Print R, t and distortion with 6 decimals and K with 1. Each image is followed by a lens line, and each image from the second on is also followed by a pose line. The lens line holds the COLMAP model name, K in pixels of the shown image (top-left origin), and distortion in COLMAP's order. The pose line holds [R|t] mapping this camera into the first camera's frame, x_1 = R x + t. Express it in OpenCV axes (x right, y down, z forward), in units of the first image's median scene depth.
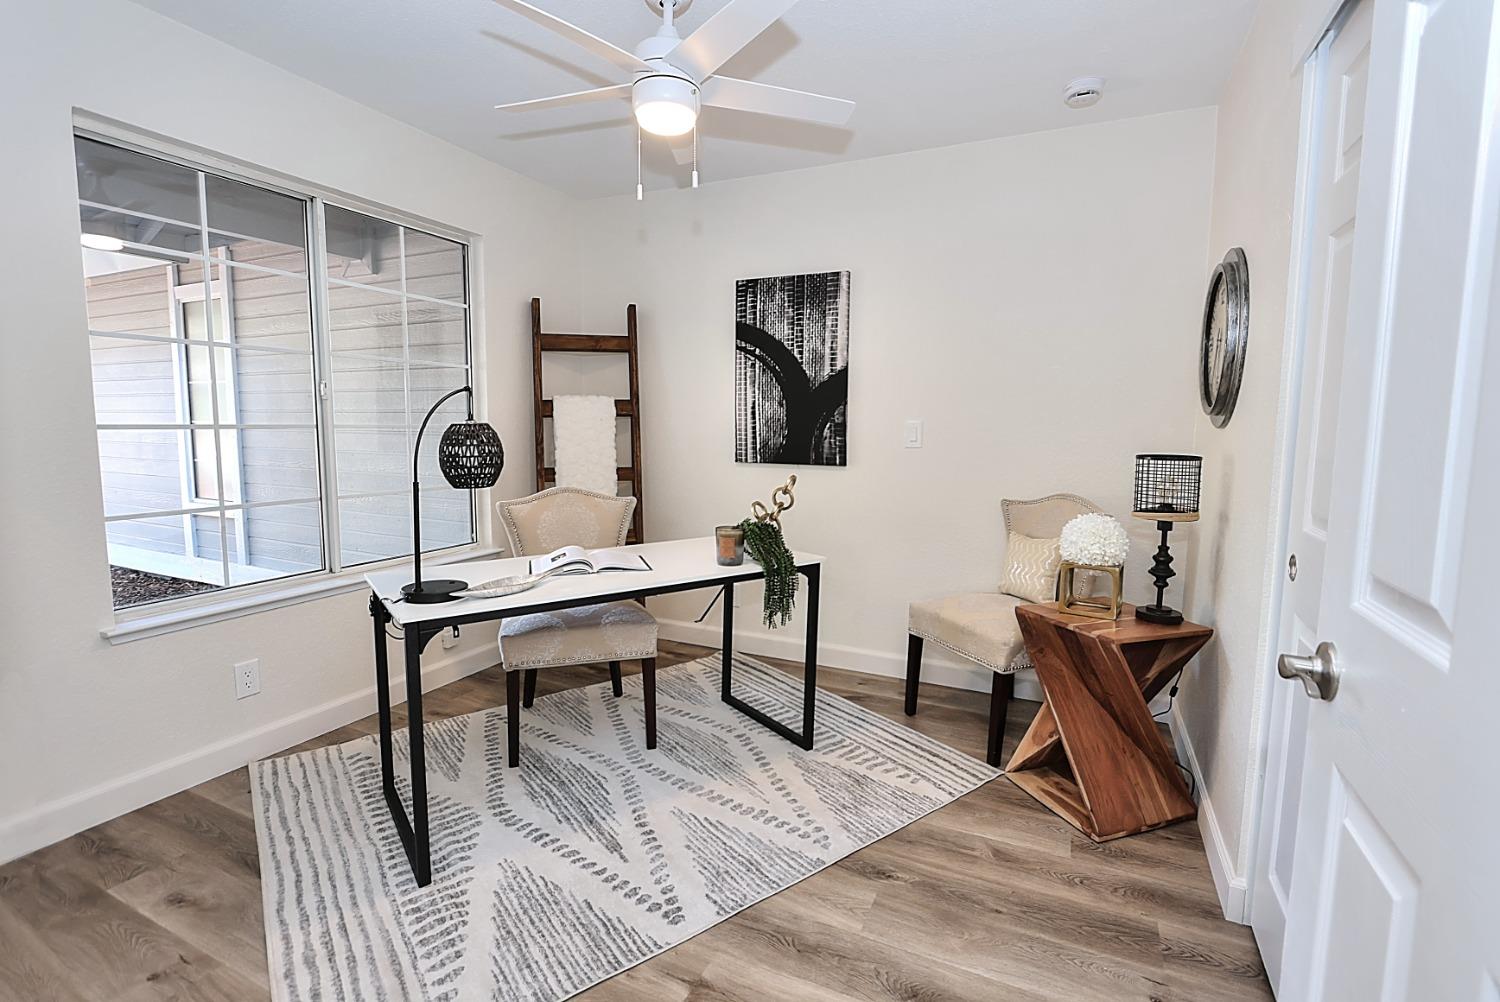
lens RADIAL K [[693.4, 0, 748.9], [0, 693.4, 499.1], [0, 0, 1]] dist [-0.016235, 0.002395]
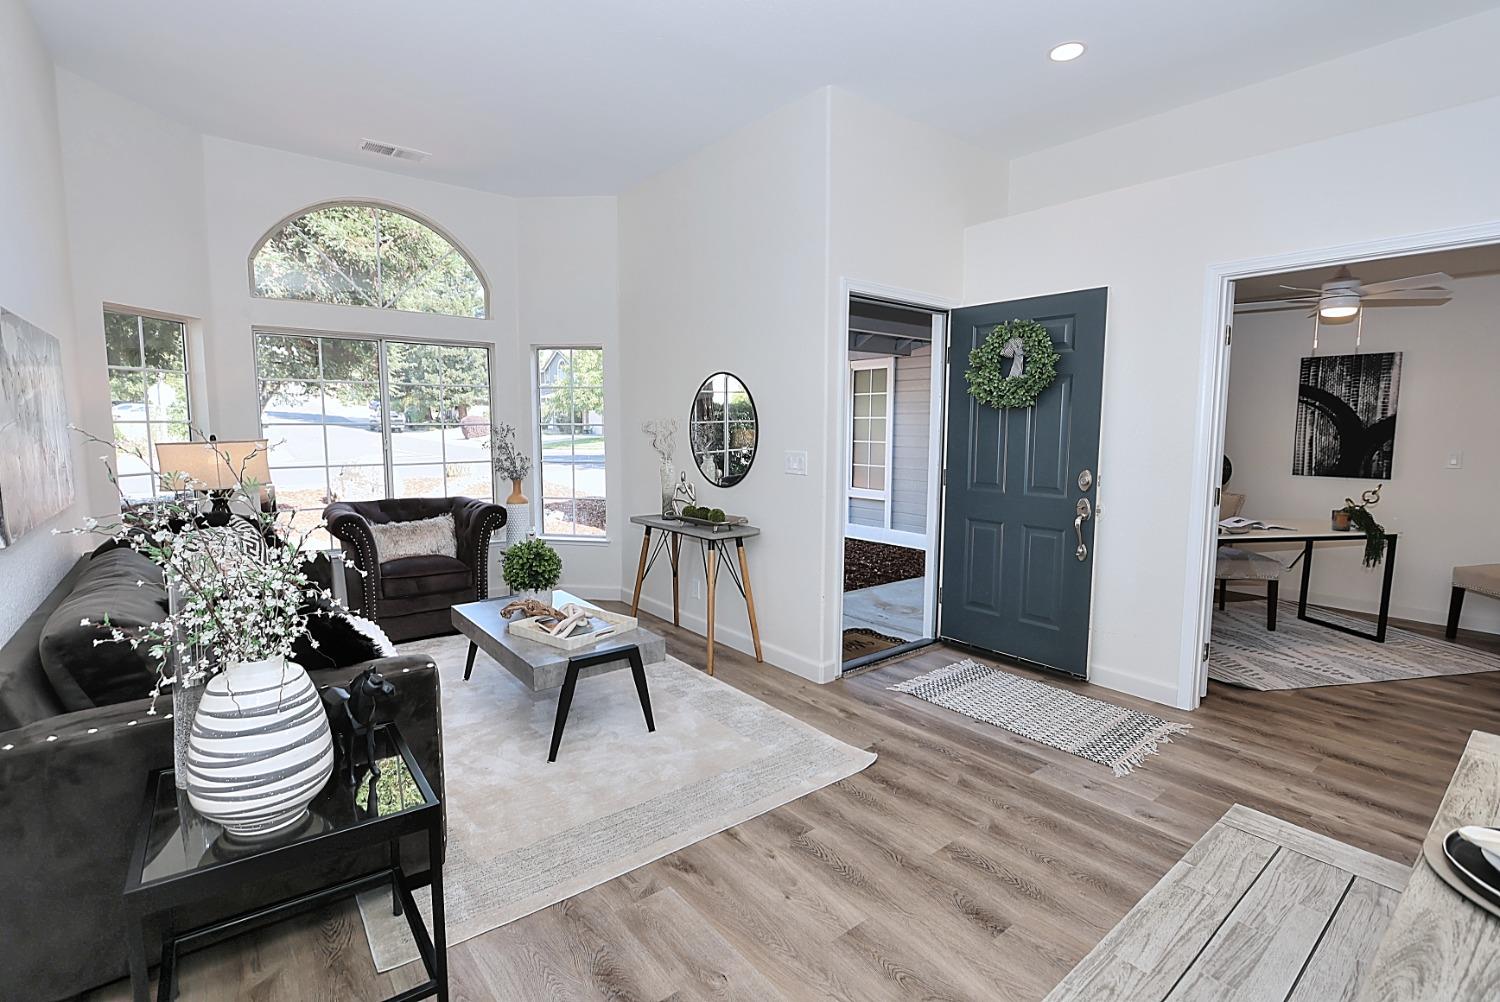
lens RADIAL K [[693.4, 0, 742.6], [0, 693.4, 501.8], [0, 0, 1]] dist [-0.016235, 0.002395]
pose [[0.897546, 0.041410, -0.438972, -0.472990], [-0.043142, 0.999051, 0.006034, 0.053412], [0.438805, 0.013522, 0.898480, -0.966527]]
